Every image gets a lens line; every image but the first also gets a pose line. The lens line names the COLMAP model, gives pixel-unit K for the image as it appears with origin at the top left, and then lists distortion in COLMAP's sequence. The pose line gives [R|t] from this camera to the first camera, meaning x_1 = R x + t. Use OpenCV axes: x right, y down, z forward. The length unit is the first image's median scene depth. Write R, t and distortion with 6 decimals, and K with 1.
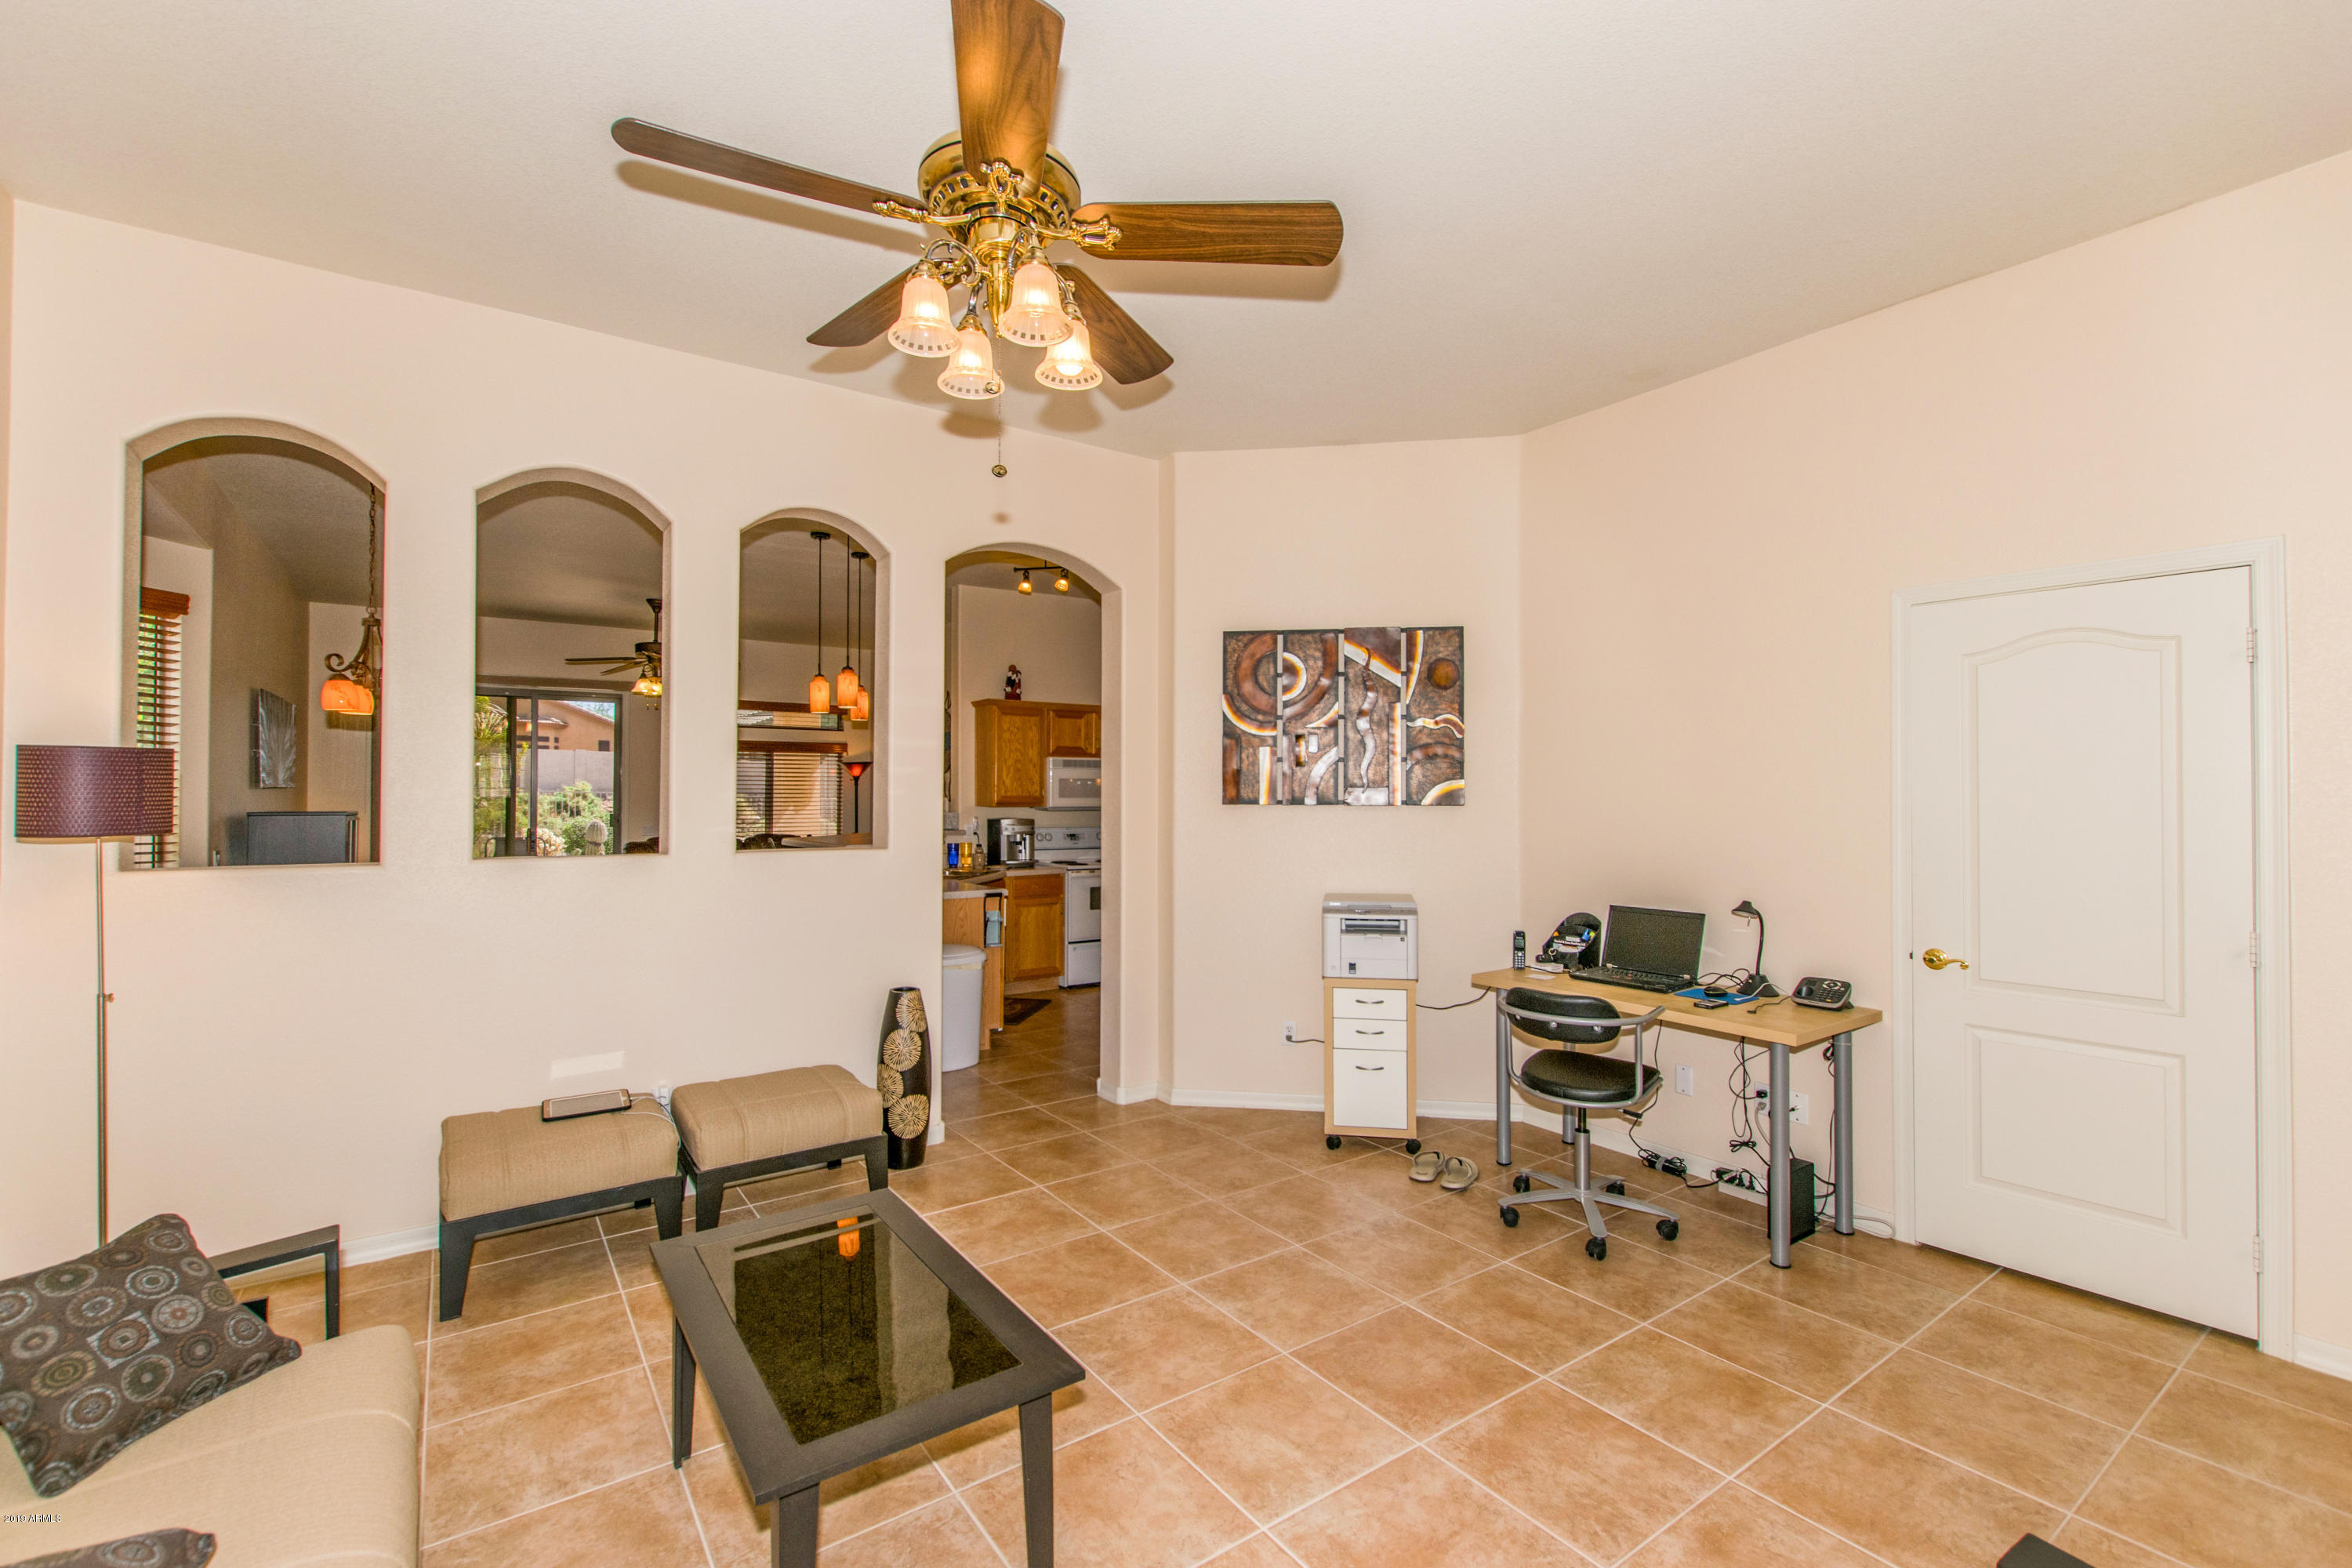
lens RADIAL K [[1021.4, 0, 1189.5], [0, 1021.4, 778.6], [0, 0, 1]] dist [0.002879, 0.000680]
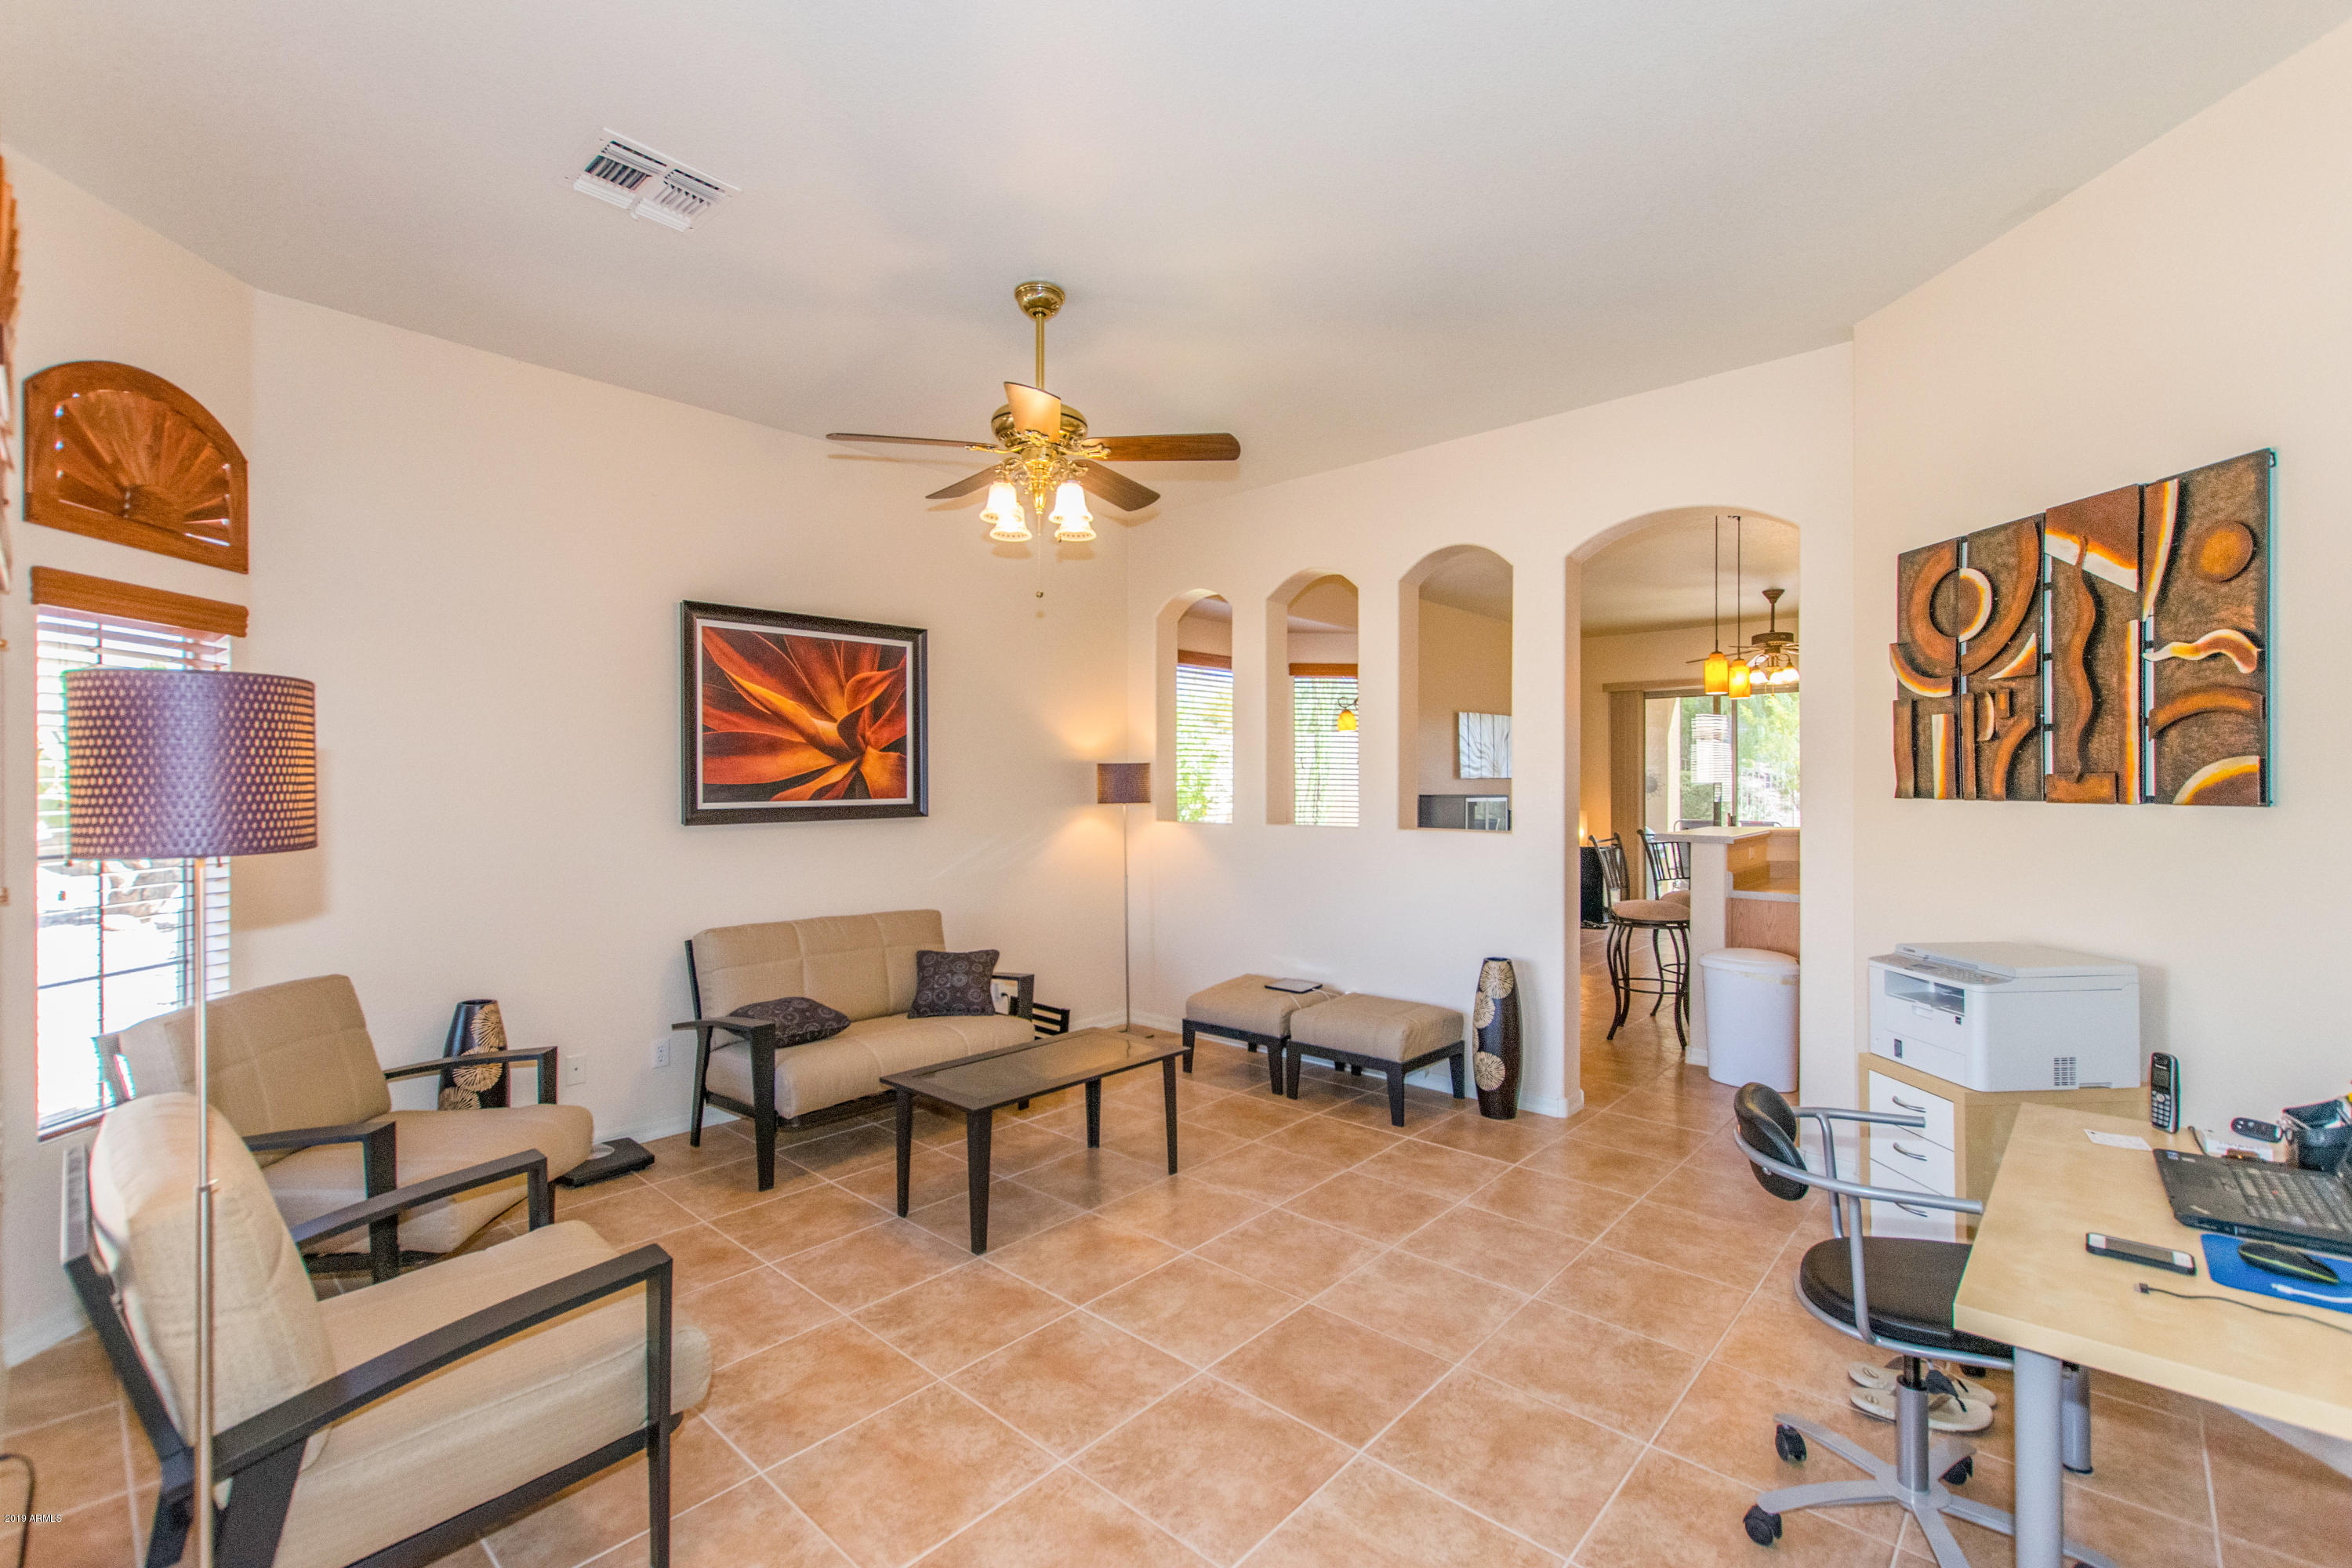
lens RADIAL K [[1020.0, 0, 1171.9], [0, 1020.0, 778.5], [0, 0, 1]] dist [0.001559, -0.000094]
pose [[0.198848, -0.011773, -0.979960, 0.951558], [0.023090, 0.999707, -0.007325, 0.006477], [0.979758, -0.021171, 0.199061, 0.545788]]
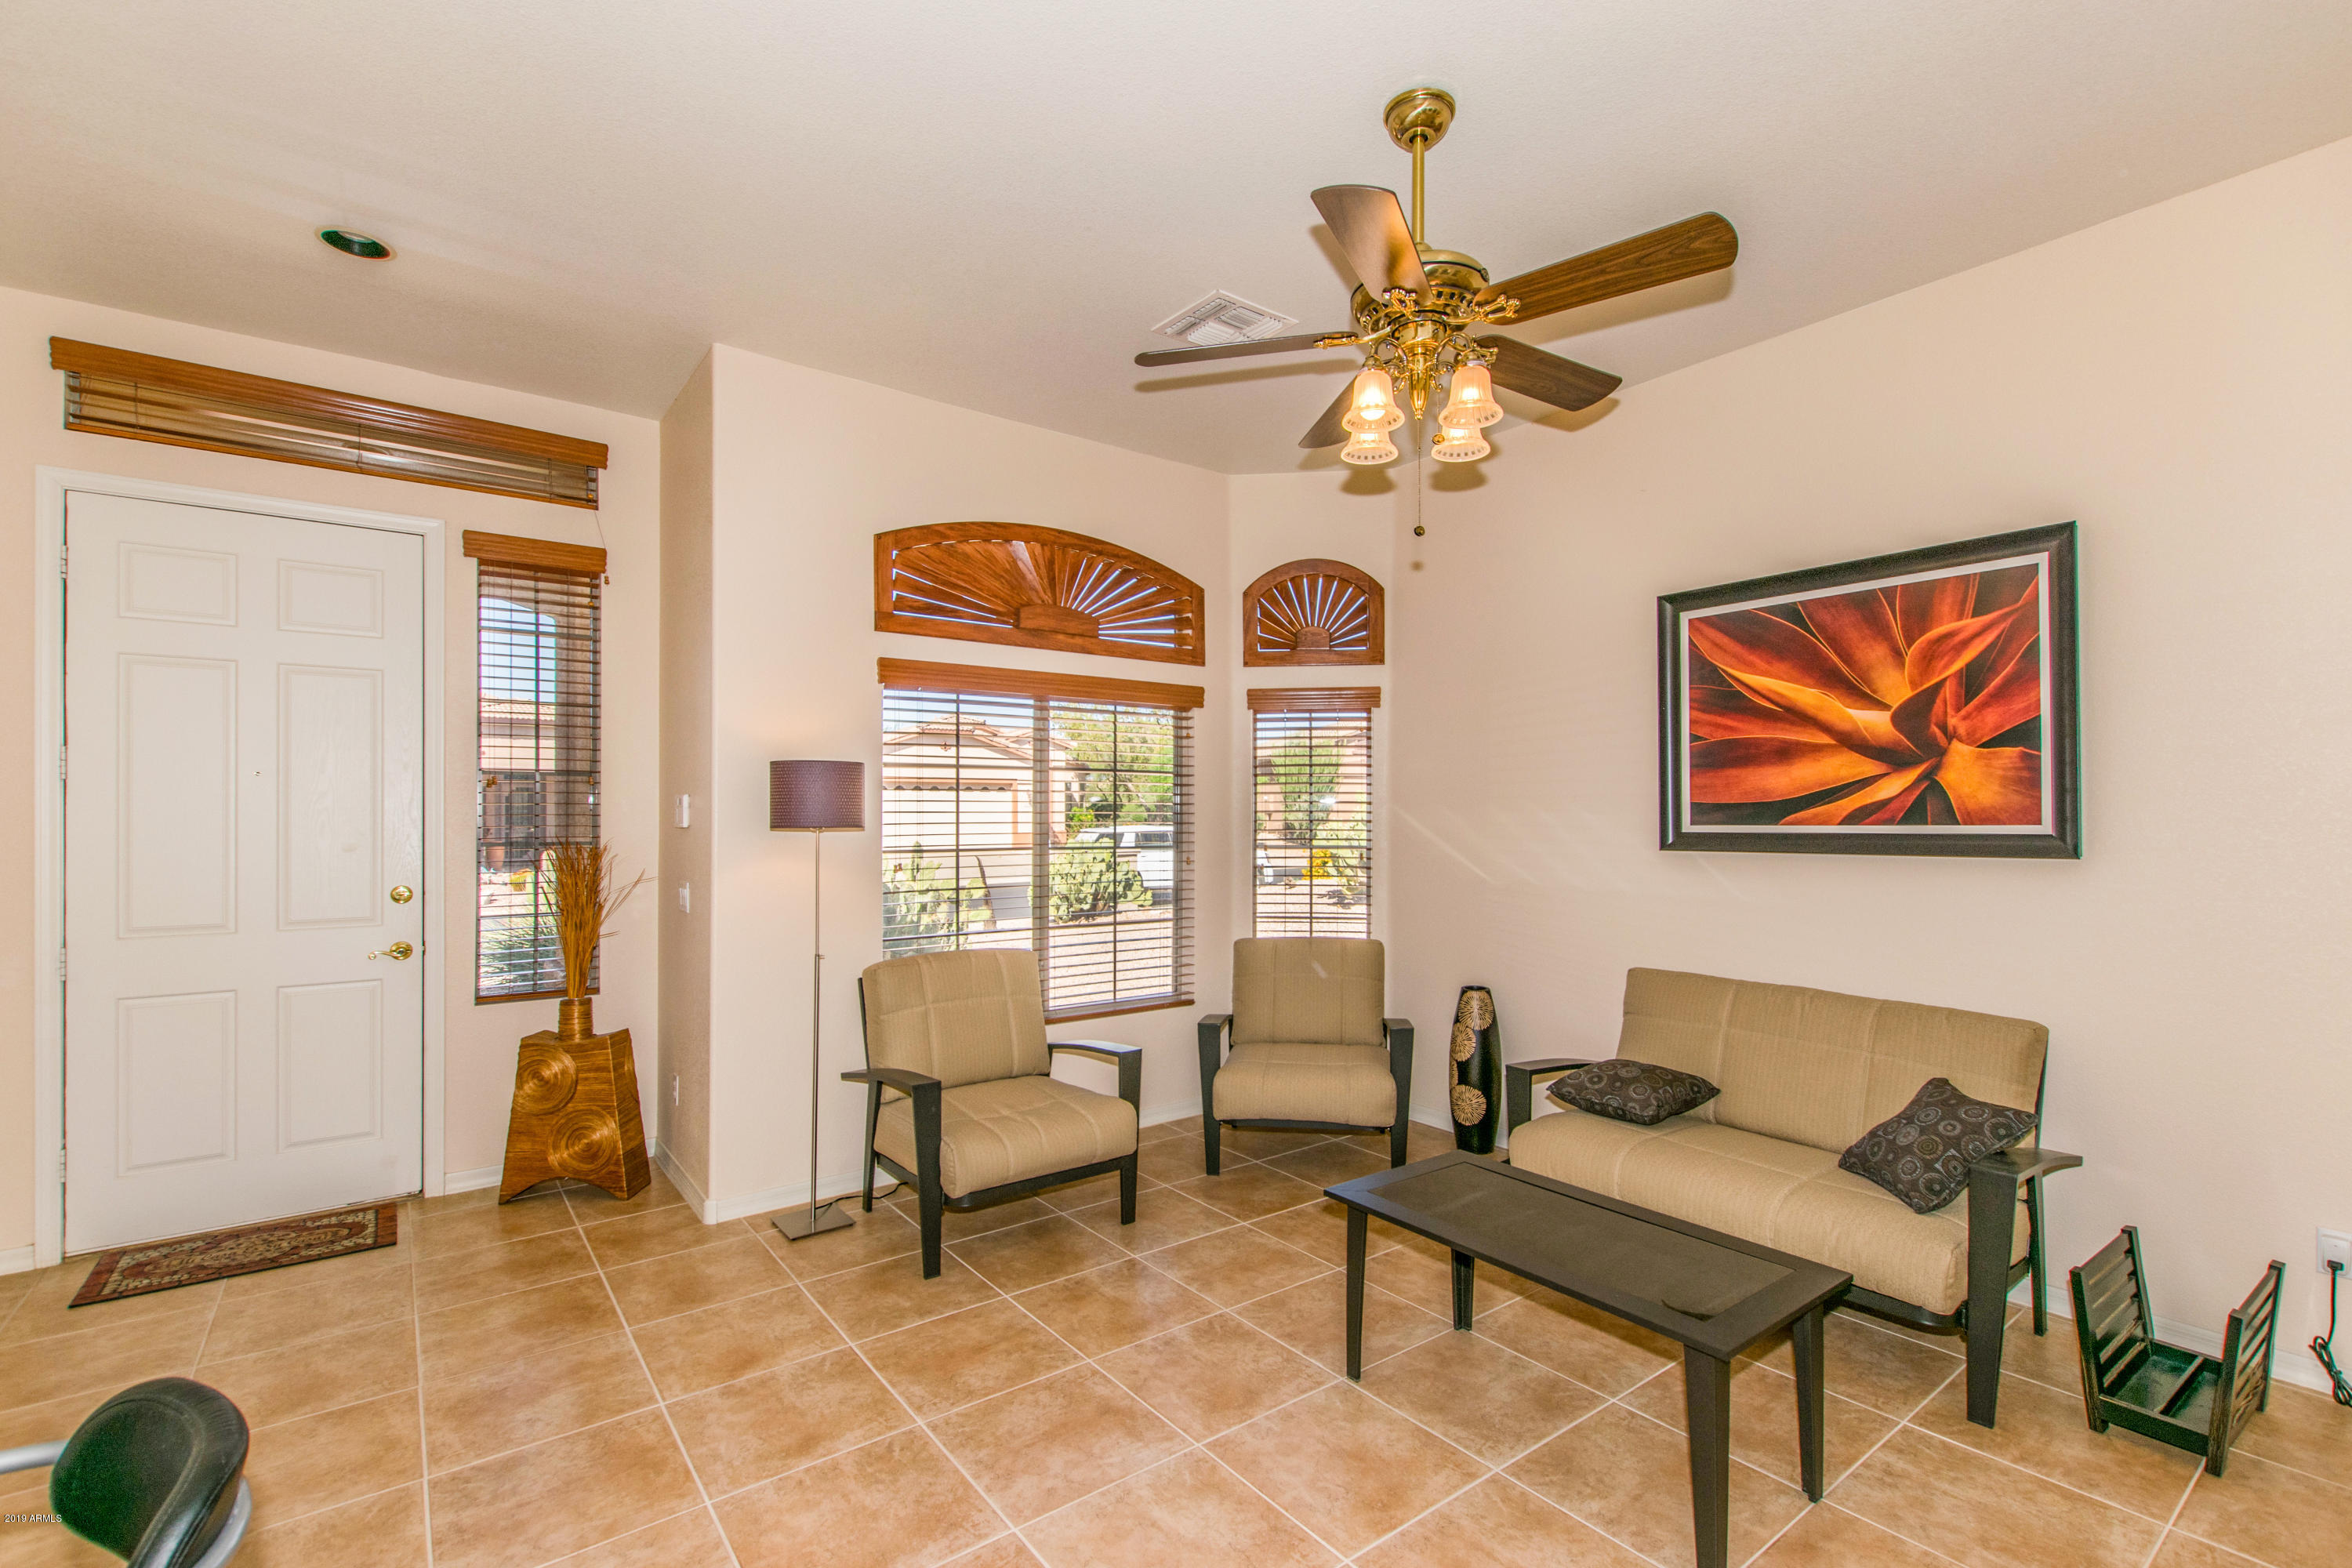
lens RADIAL K [[1009.9, 0, 1182.5], [0, 1009.9, 812.6], [0, 0, 1]] dist [0.000660, 0.000020]
pose [[-0.999352, -0.005494, -0.035566, 0.085448], [-0.004721, 0.999751, -0.021787, 0.029229], [0.035676, -0.021605, -0.999130, 1.366379]]
